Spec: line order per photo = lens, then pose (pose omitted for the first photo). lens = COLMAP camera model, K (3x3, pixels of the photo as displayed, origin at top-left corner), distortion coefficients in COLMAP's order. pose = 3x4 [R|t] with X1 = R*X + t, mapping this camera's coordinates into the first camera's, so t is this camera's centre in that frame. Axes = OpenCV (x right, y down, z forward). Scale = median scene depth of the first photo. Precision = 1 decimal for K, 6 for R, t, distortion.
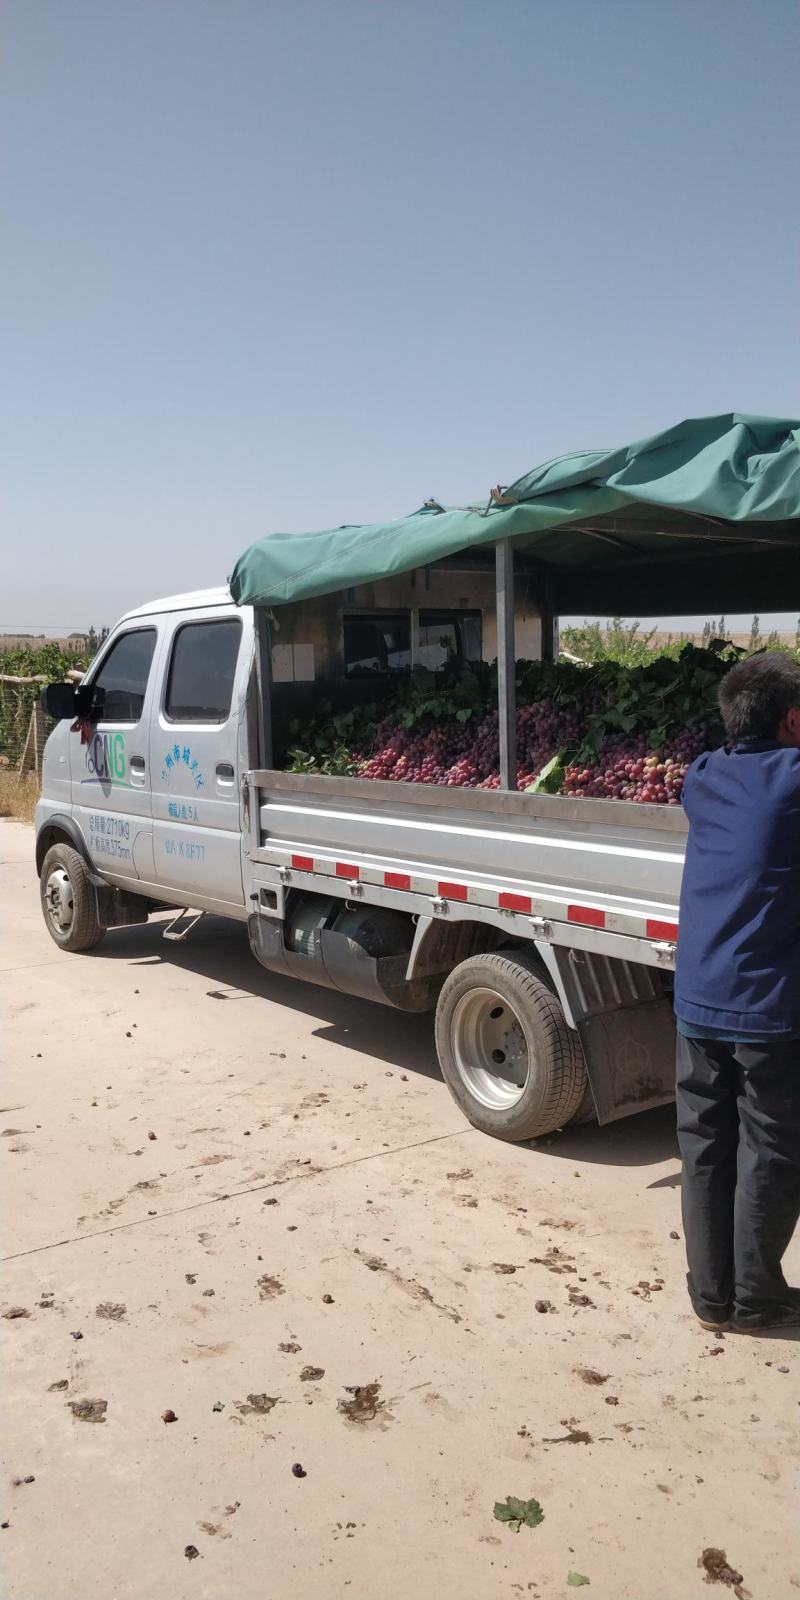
lens RADIAL K [[1410.9, 0, 400.0], [0, 1410.9, 800.0], [0, 0, 1]] dist [0.202571, -0.001469]
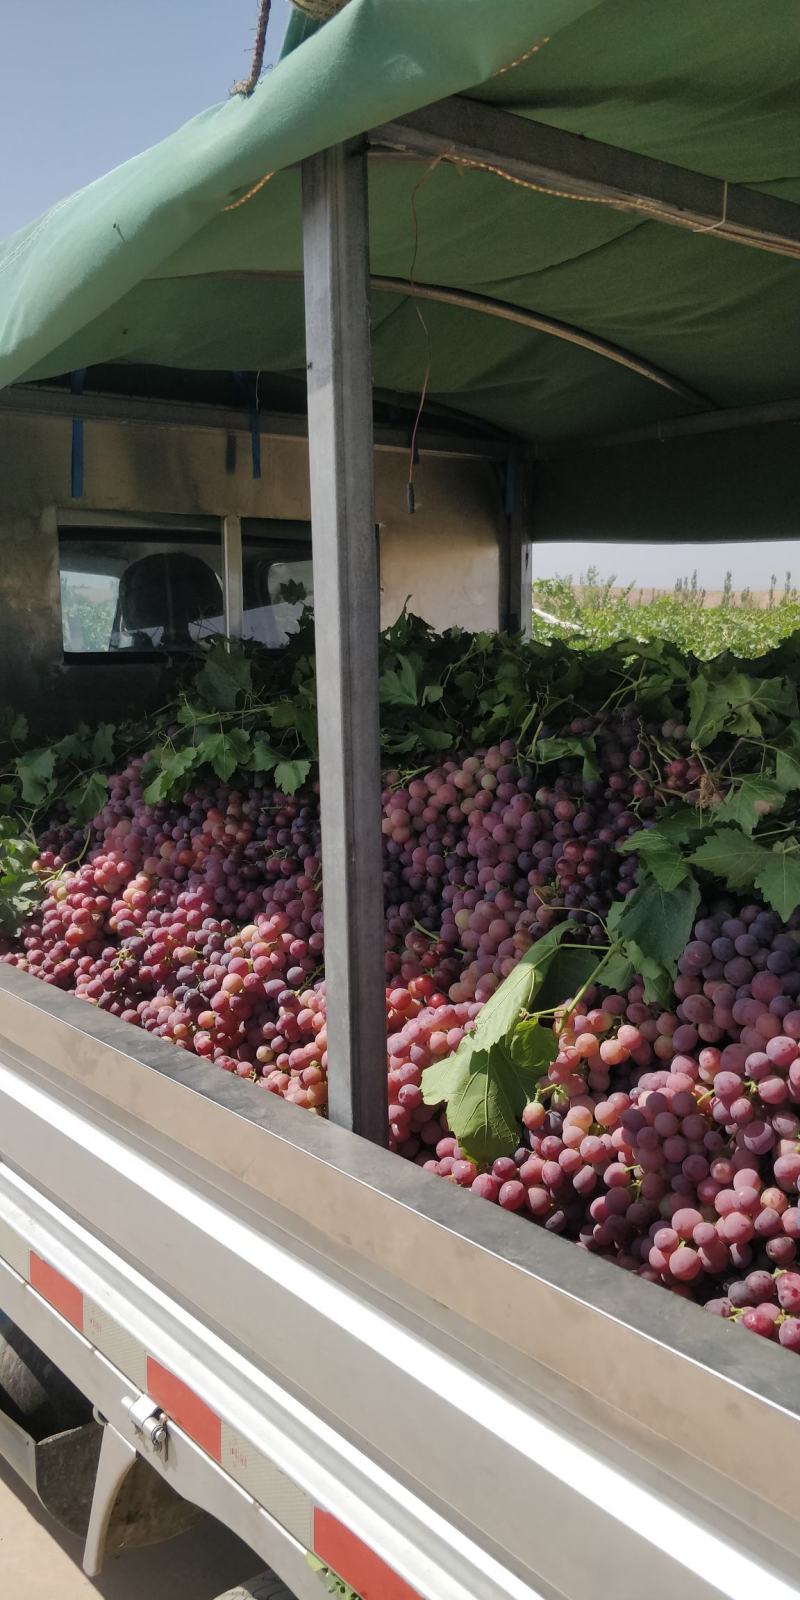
lens RADIAL K [[1410.9, 0, 400.0], [0, 1410.9, 800.0], [0, 0, 1]] dist [0.202571, -0.001469]
pose [[0.999665, 0.009584, 0.024061, 0.067439], [-0.010362, 0.999421, 0.032419, -0.068104], [-0.023736, -0.032657, 0.999185, 0.623755]]
